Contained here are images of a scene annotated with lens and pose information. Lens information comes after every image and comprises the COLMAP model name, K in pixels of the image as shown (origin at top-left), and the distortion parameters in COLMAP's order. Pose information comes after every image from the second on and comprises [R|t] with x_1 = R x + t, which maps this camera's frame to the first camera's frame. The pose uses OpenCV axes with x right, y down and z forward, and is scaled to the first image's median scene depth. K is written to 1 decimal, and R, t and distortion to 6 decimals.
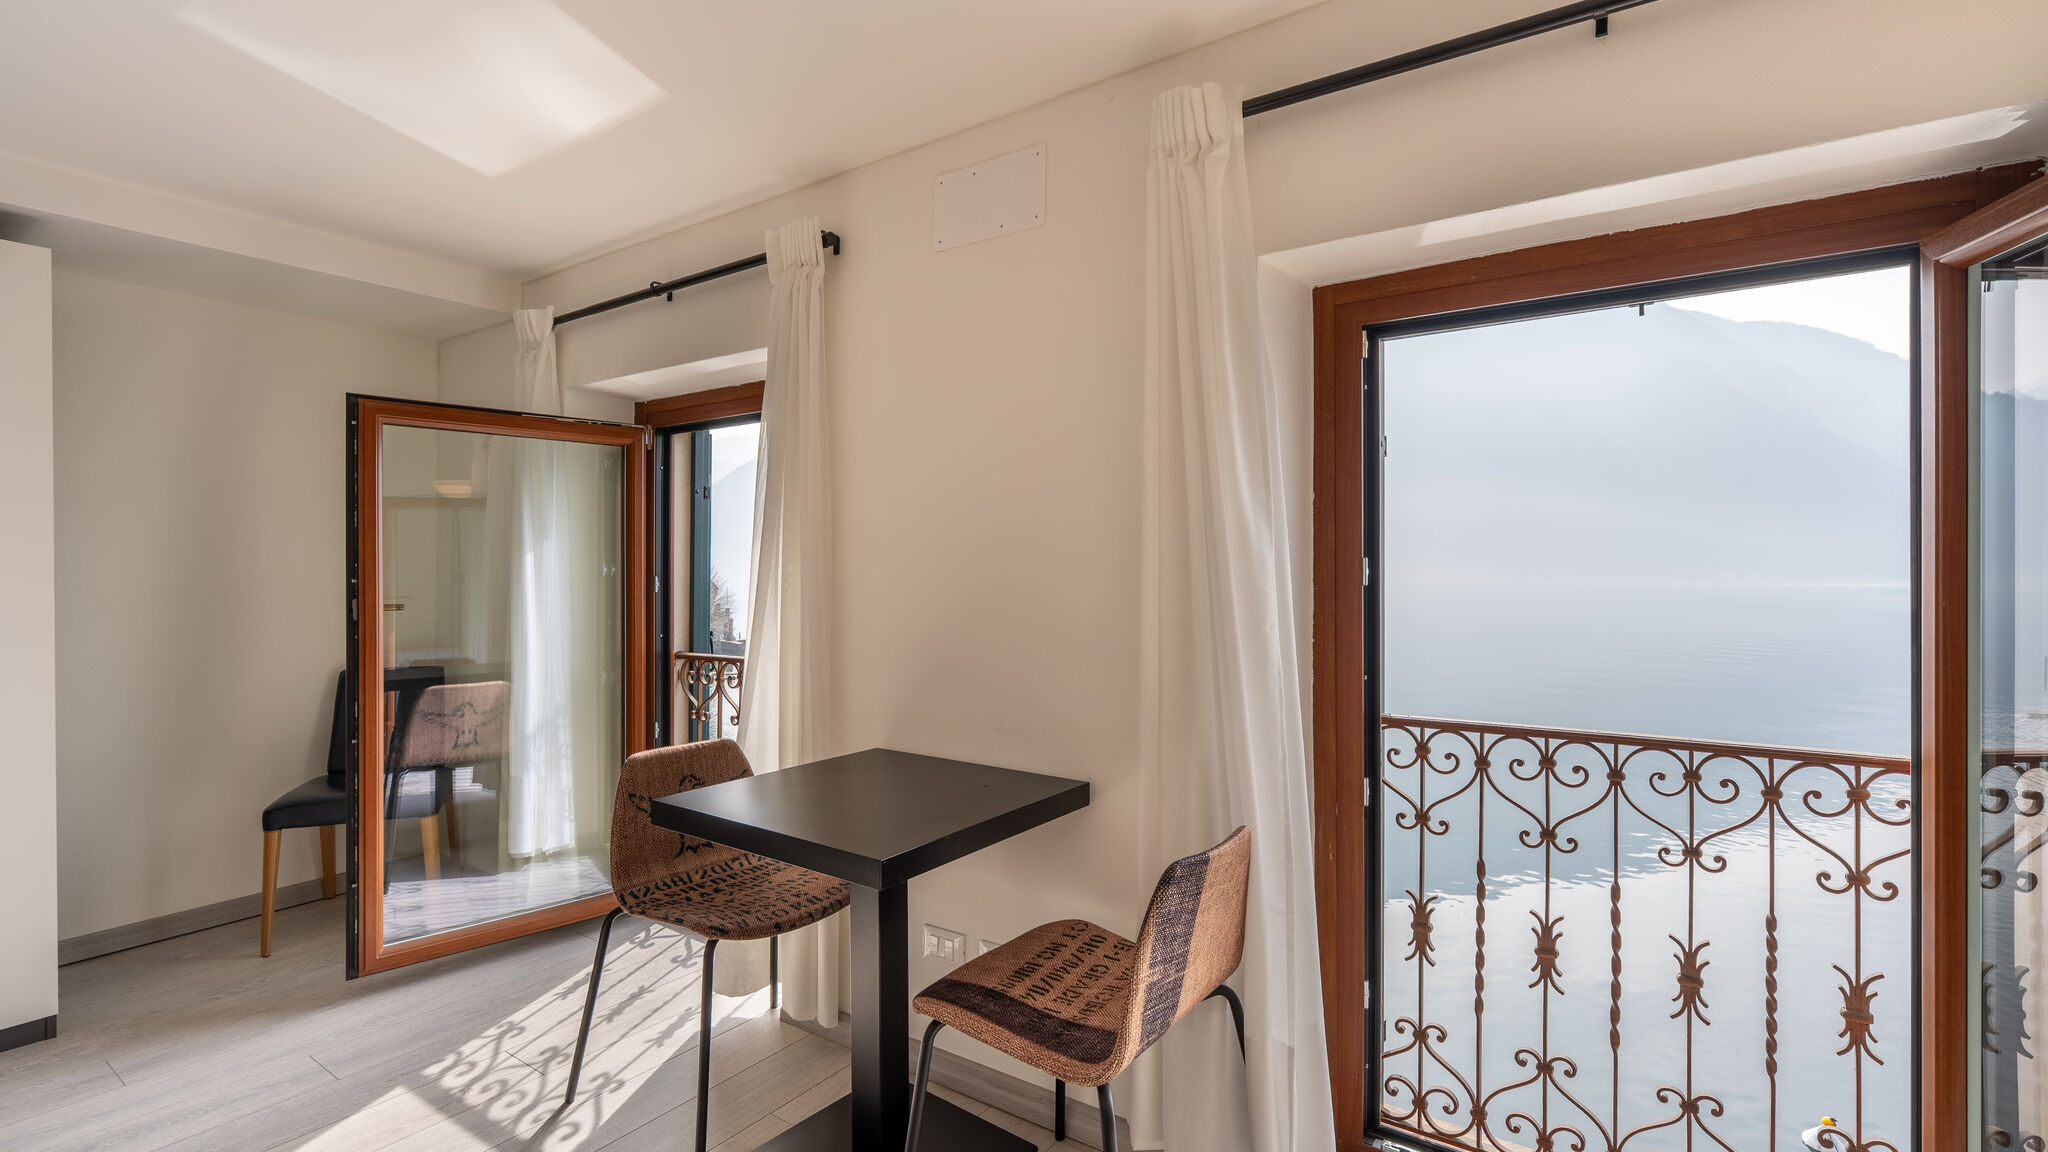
lens RADIAL K [[964.6, 0, 1024.6], [0, 964.6, 569.3], [0, 0, 1]] dist [-0.002877, 0.000777]
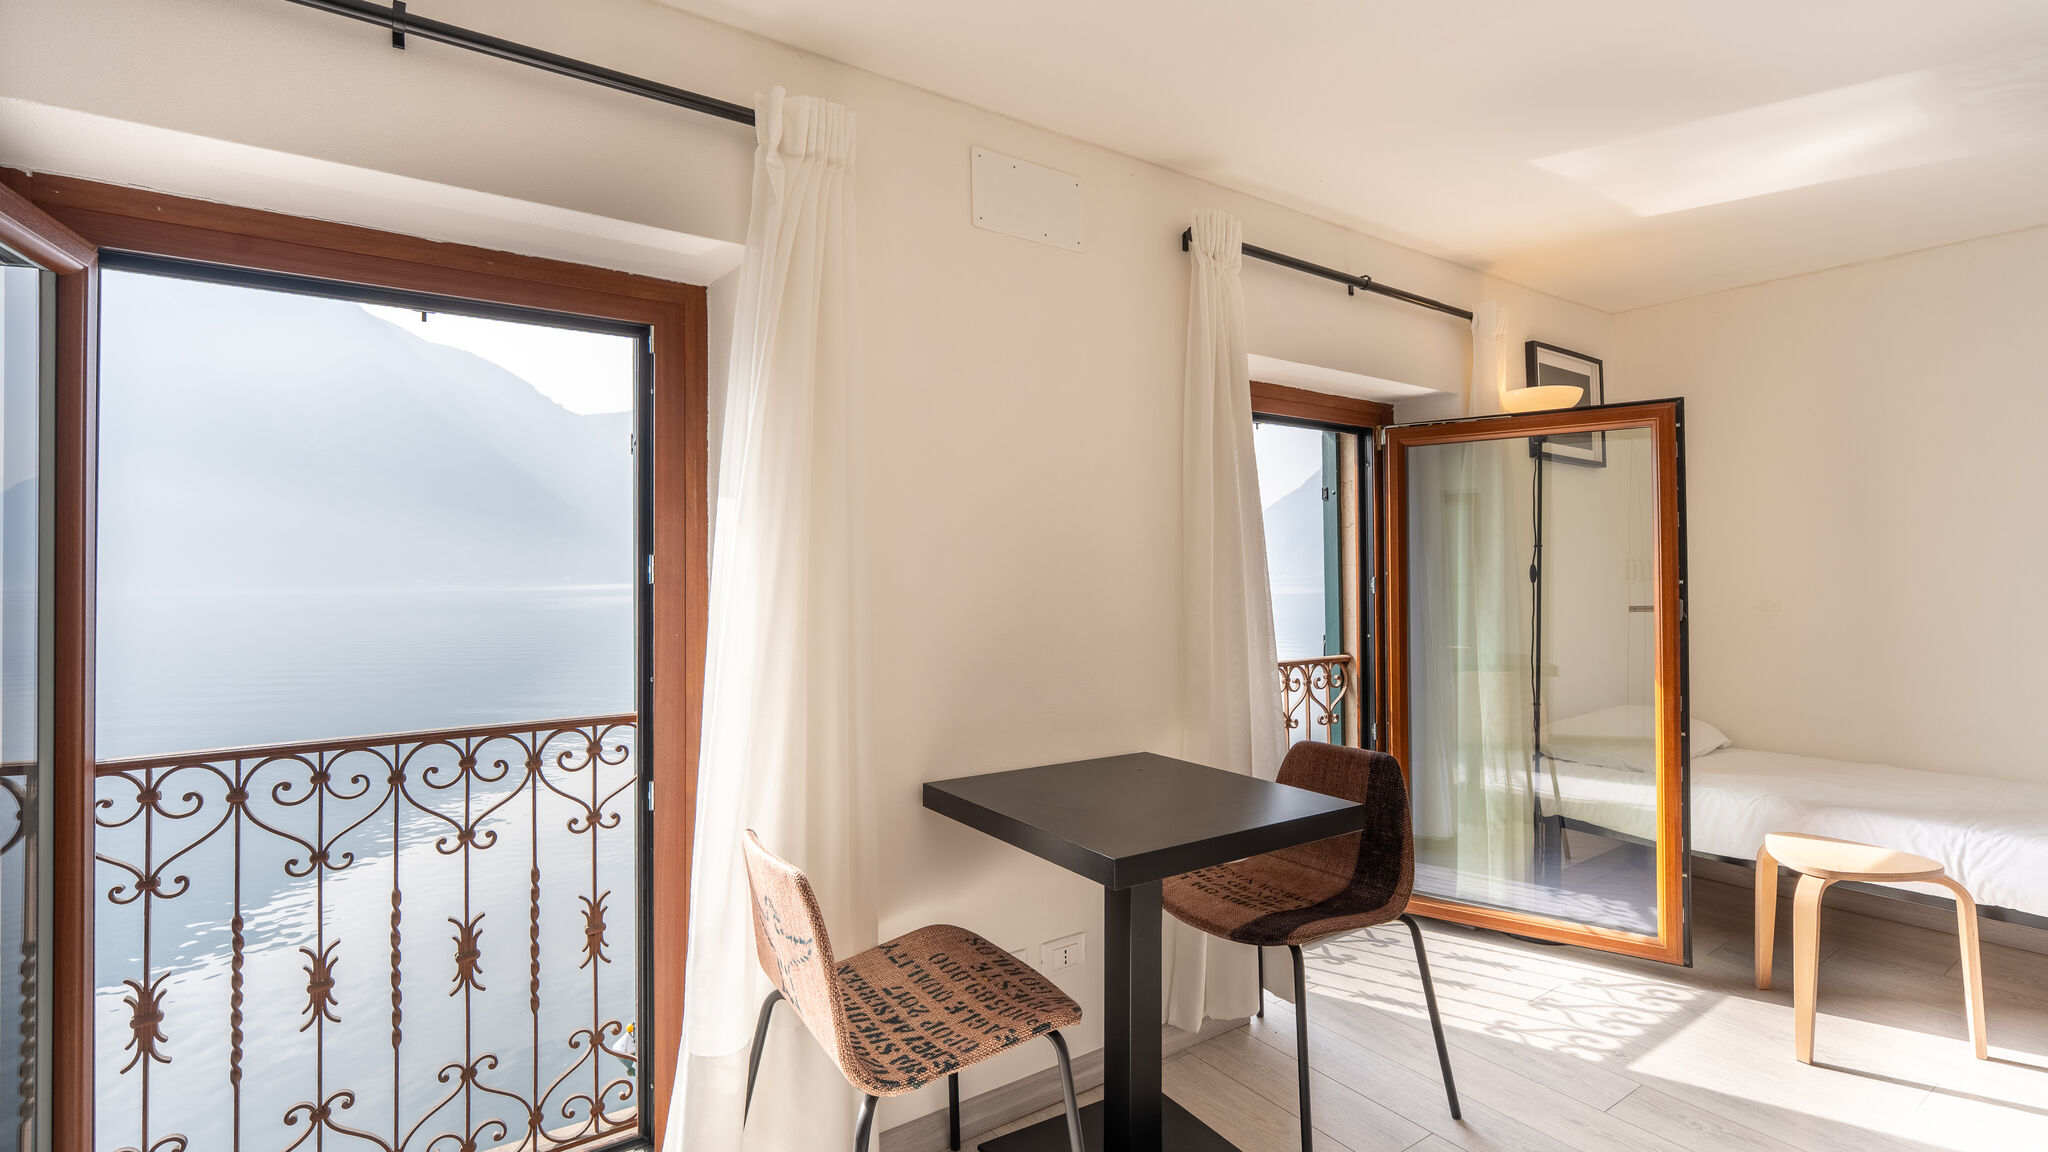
lens RADIAL K [[940.1, 0, 1020.4], [0, 940.1, 528.0], [0, 0, 1]] dist [-0.008377, -0.000229]
pose [[0.327444, 0.035054, 0.944220, -0.105384], [0.006184, 0.999211, -0.039240, 0.000126], [-0.944850, 0.018688, 0.326969, 0.076014]]
